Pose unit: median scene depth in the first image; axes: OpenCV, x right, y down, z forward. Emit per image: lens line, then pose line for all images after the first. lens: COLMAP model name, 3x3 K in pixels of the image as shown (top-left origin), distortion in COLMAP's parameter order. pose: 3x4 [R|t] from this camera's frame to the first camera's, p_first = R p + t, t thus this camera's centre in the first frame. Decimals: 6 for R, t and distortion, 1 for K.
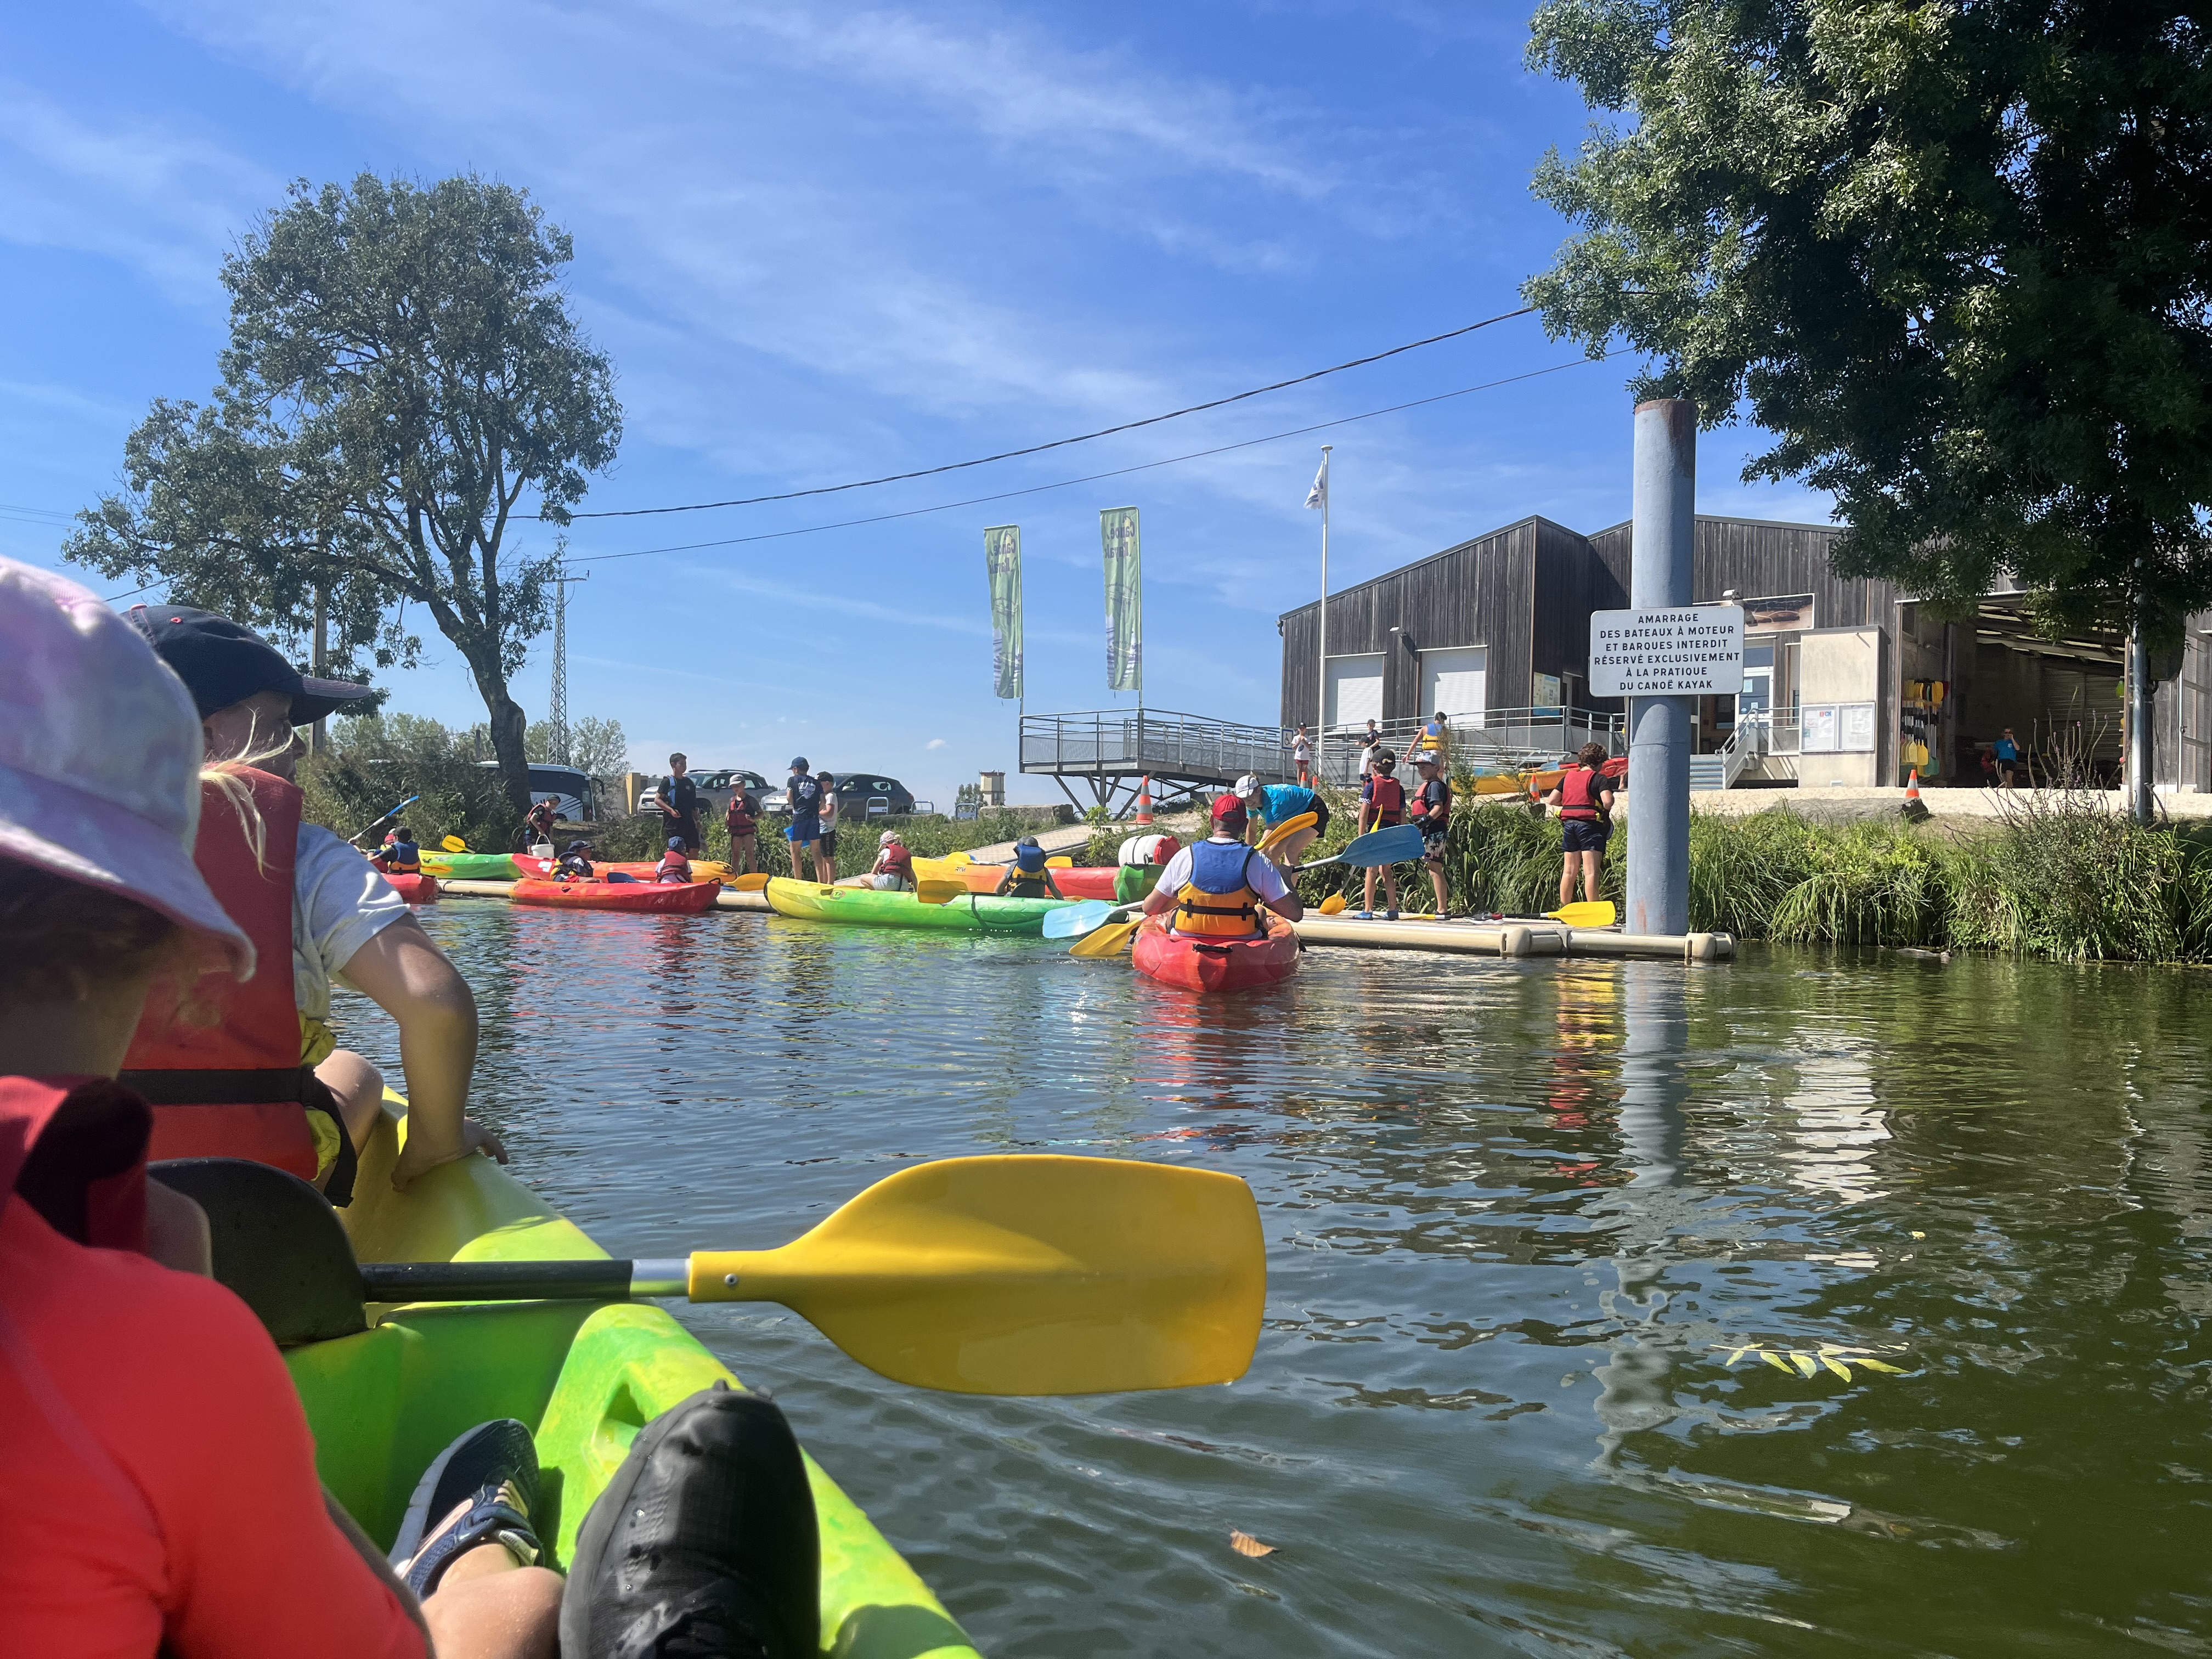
lens RADIAL K [[1685.4, 0, 1115.3], [0, 1685.4, 865.8], [0, 0, 1]] dist [0.066429, -0.057455]
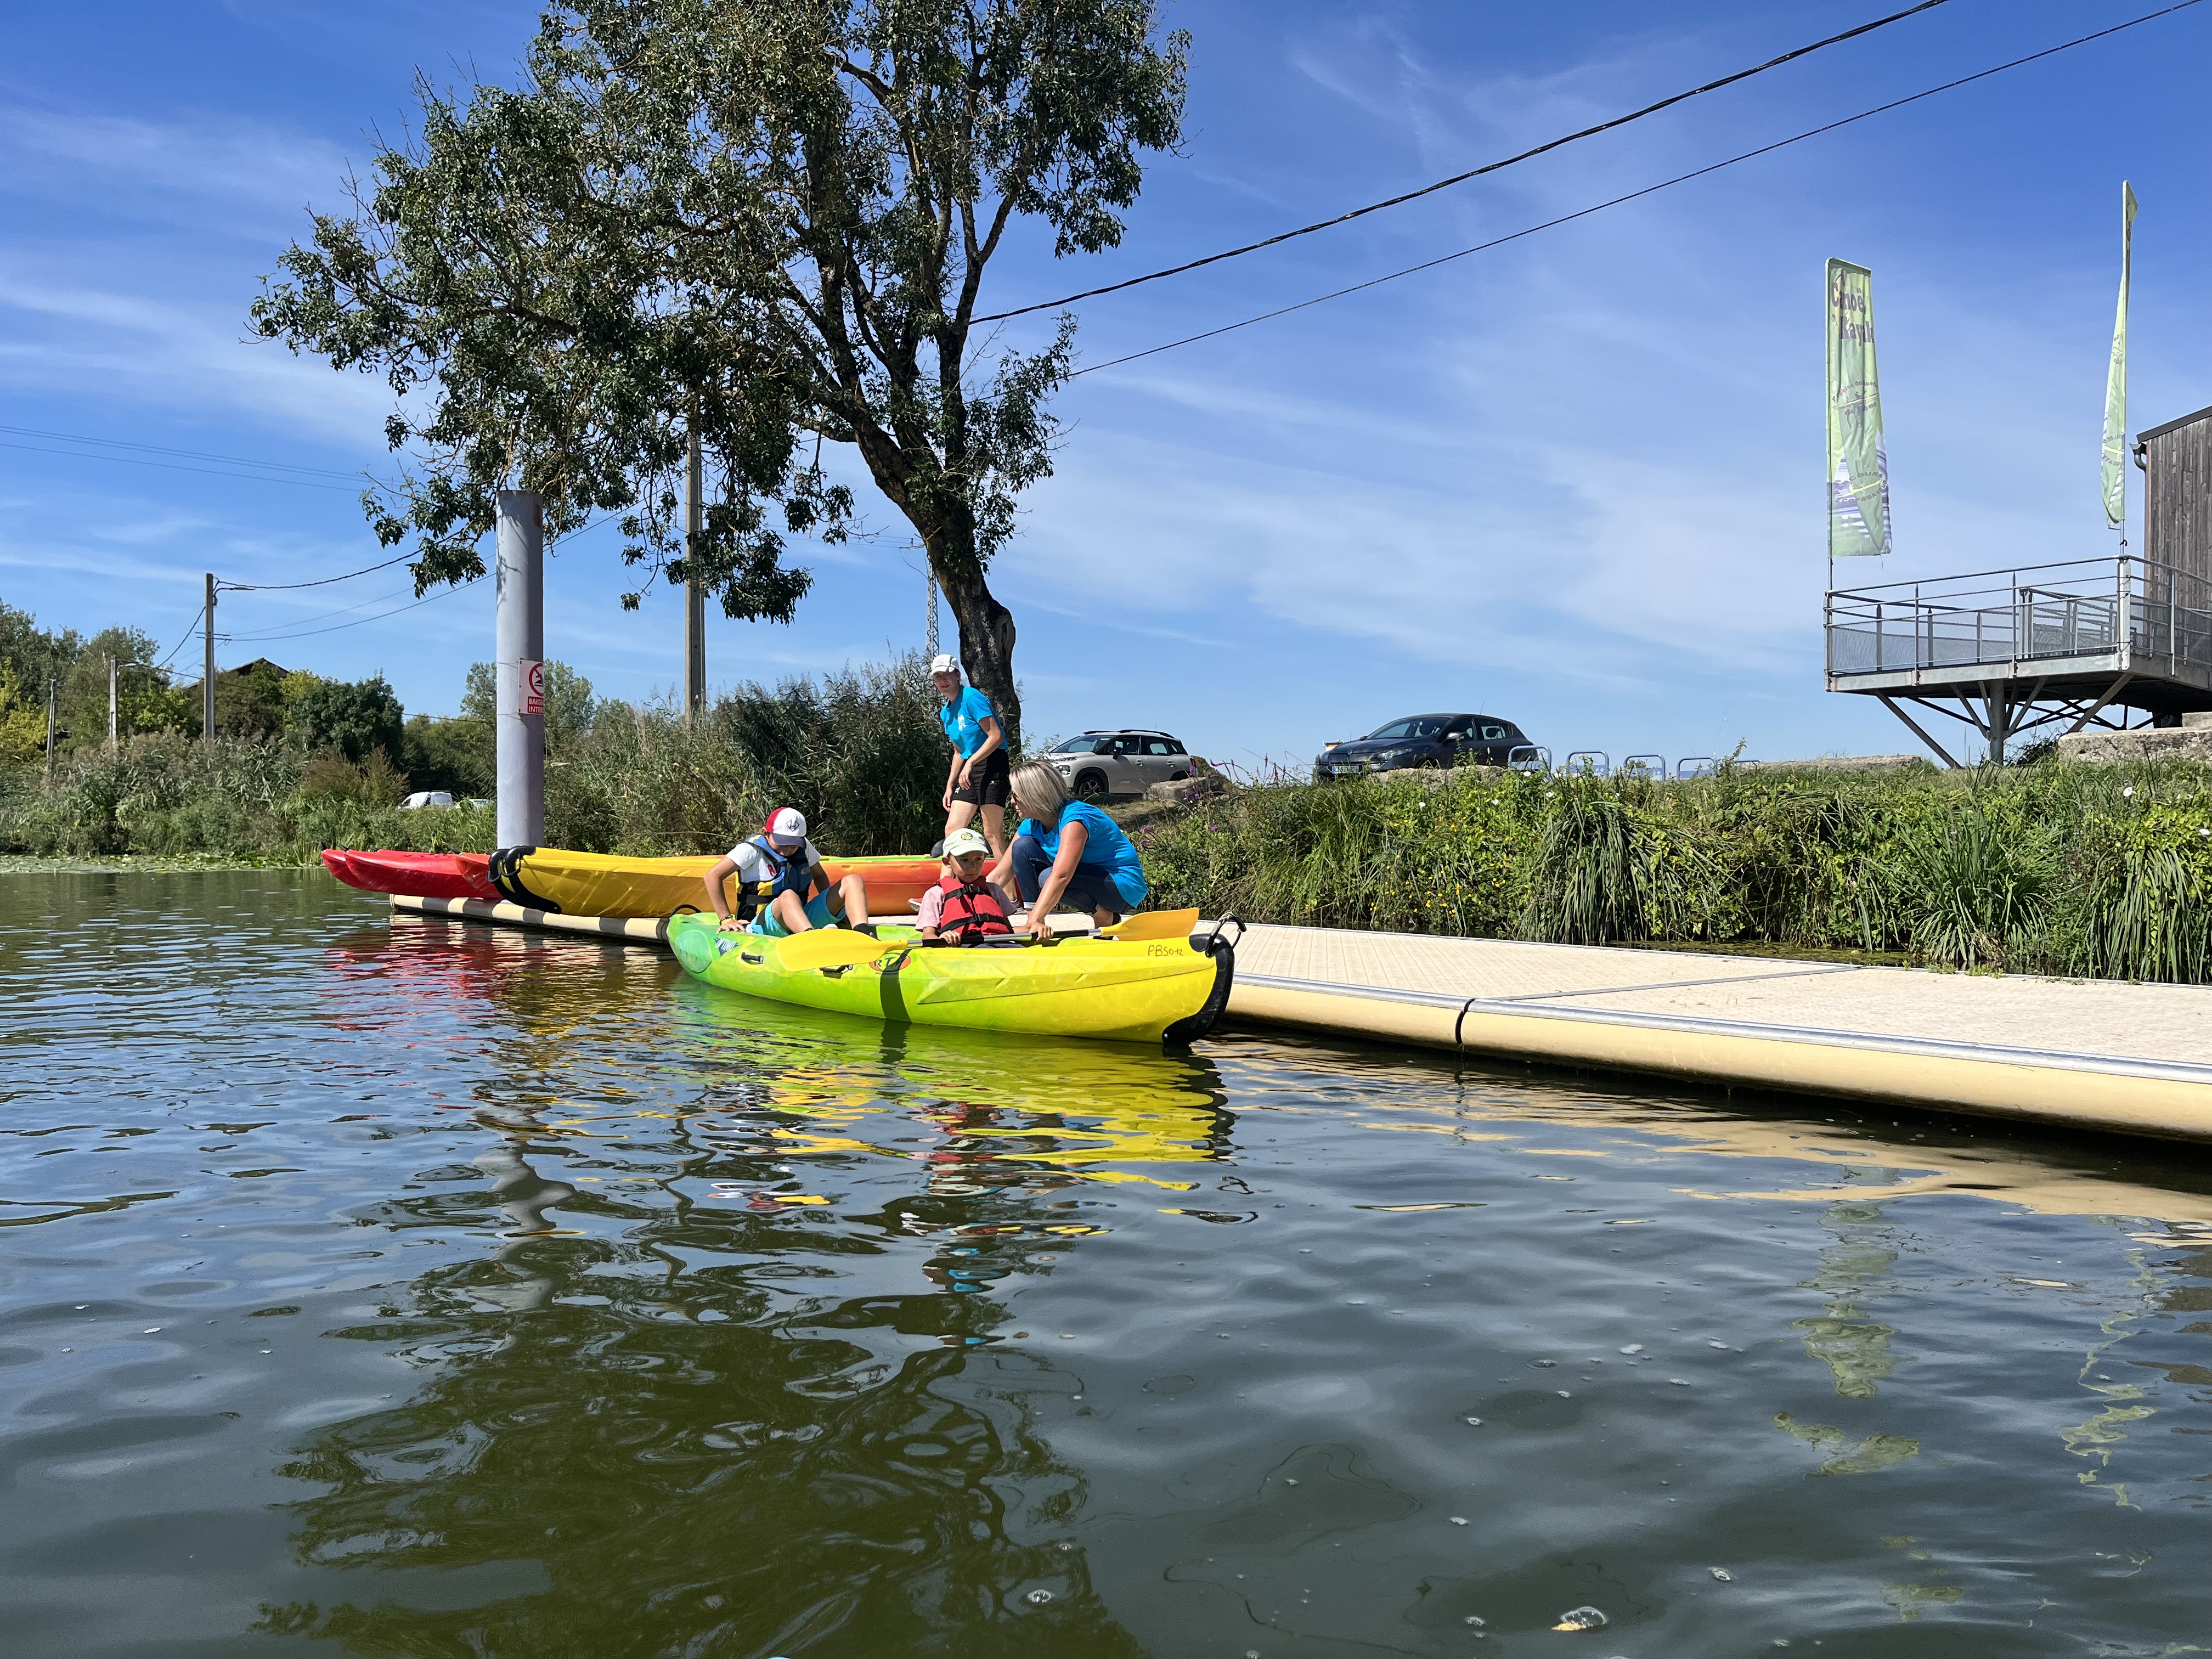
lens RADIAL K [[1667.2, 0, 1118.0], [0, 1667.2, 850.1], [0, 0, 1]] dist [0.104409, -0.169393]
pose [[0.984429, -0.019755, -0.174667, -0.209920], [0.020805, 0.999775, 0.004179, -0.009910], [0.174545, -0.007748, 0.984619, 0.427750]]
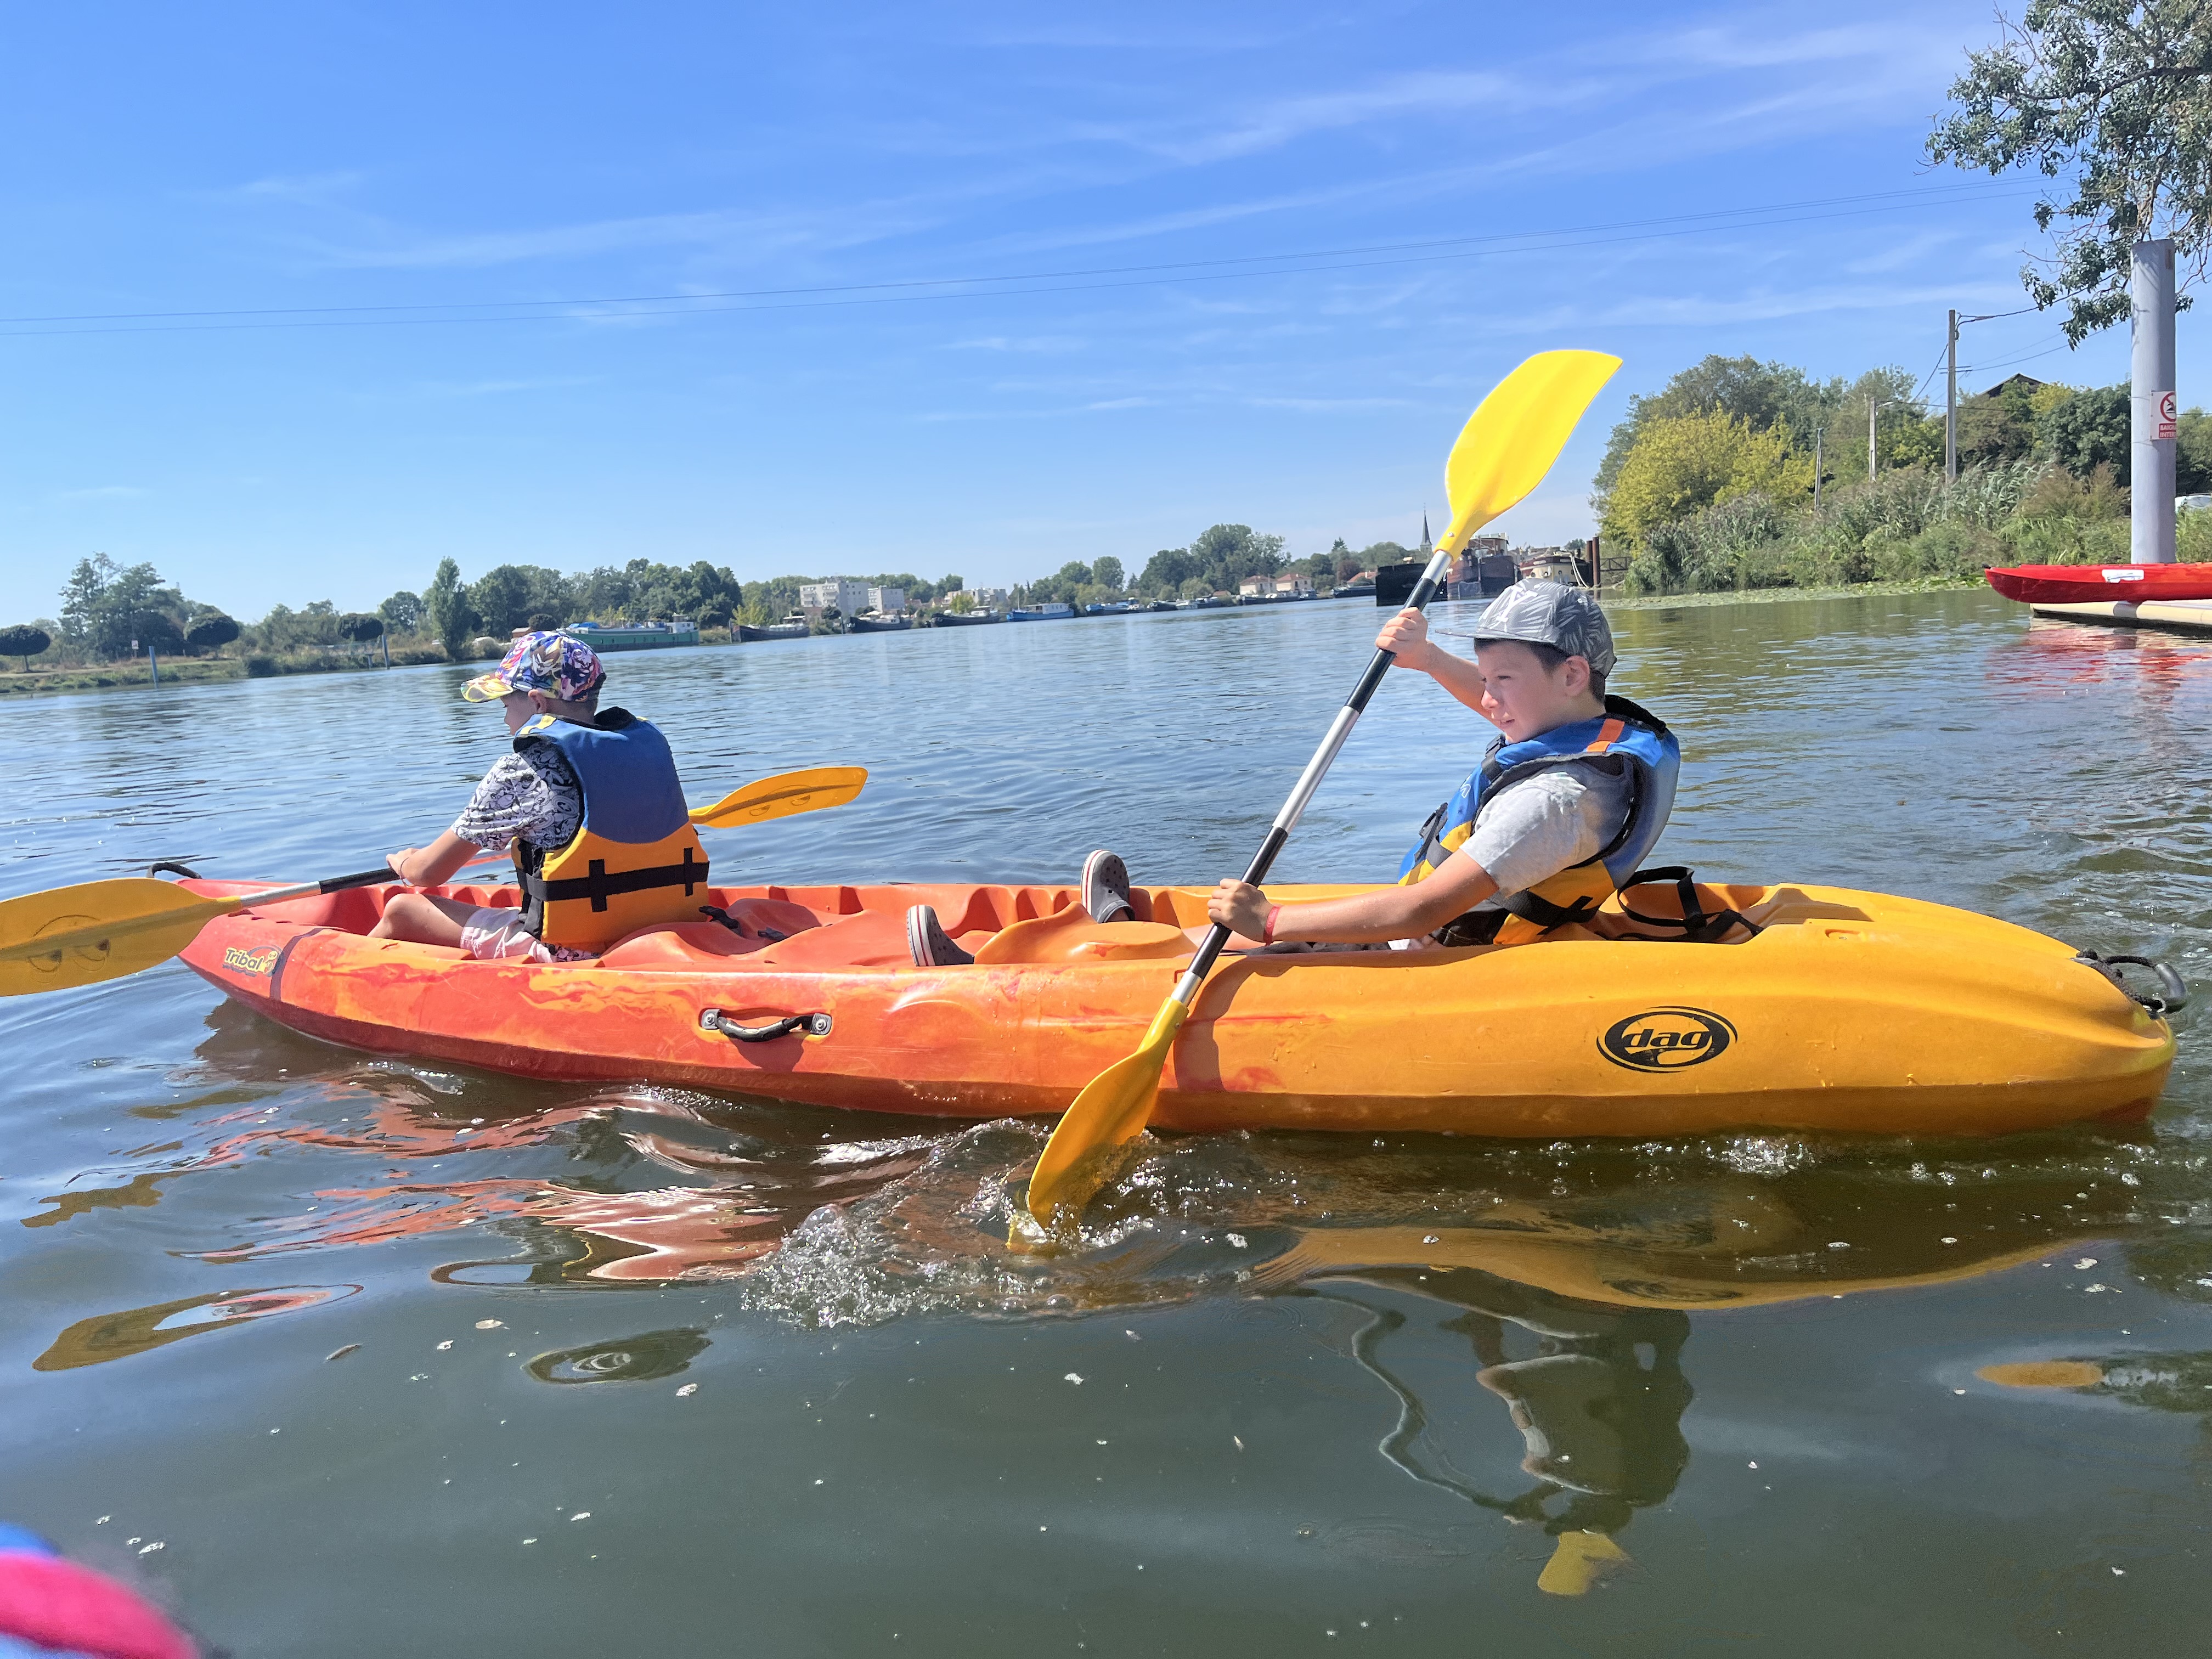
lens RADIAL K [[1663.8, 0, 1112.0], [0, 1663.8, 820.9], [0, 0, 1]] dist [0.080529, -0.114712]
pose [[0.416989, 0.058092, -0.907053, -0.101612], [0.078955, 0.991868, 0.099821, -0.008768], [0.905476, -0.113241, 0.409012, 0.329180]]
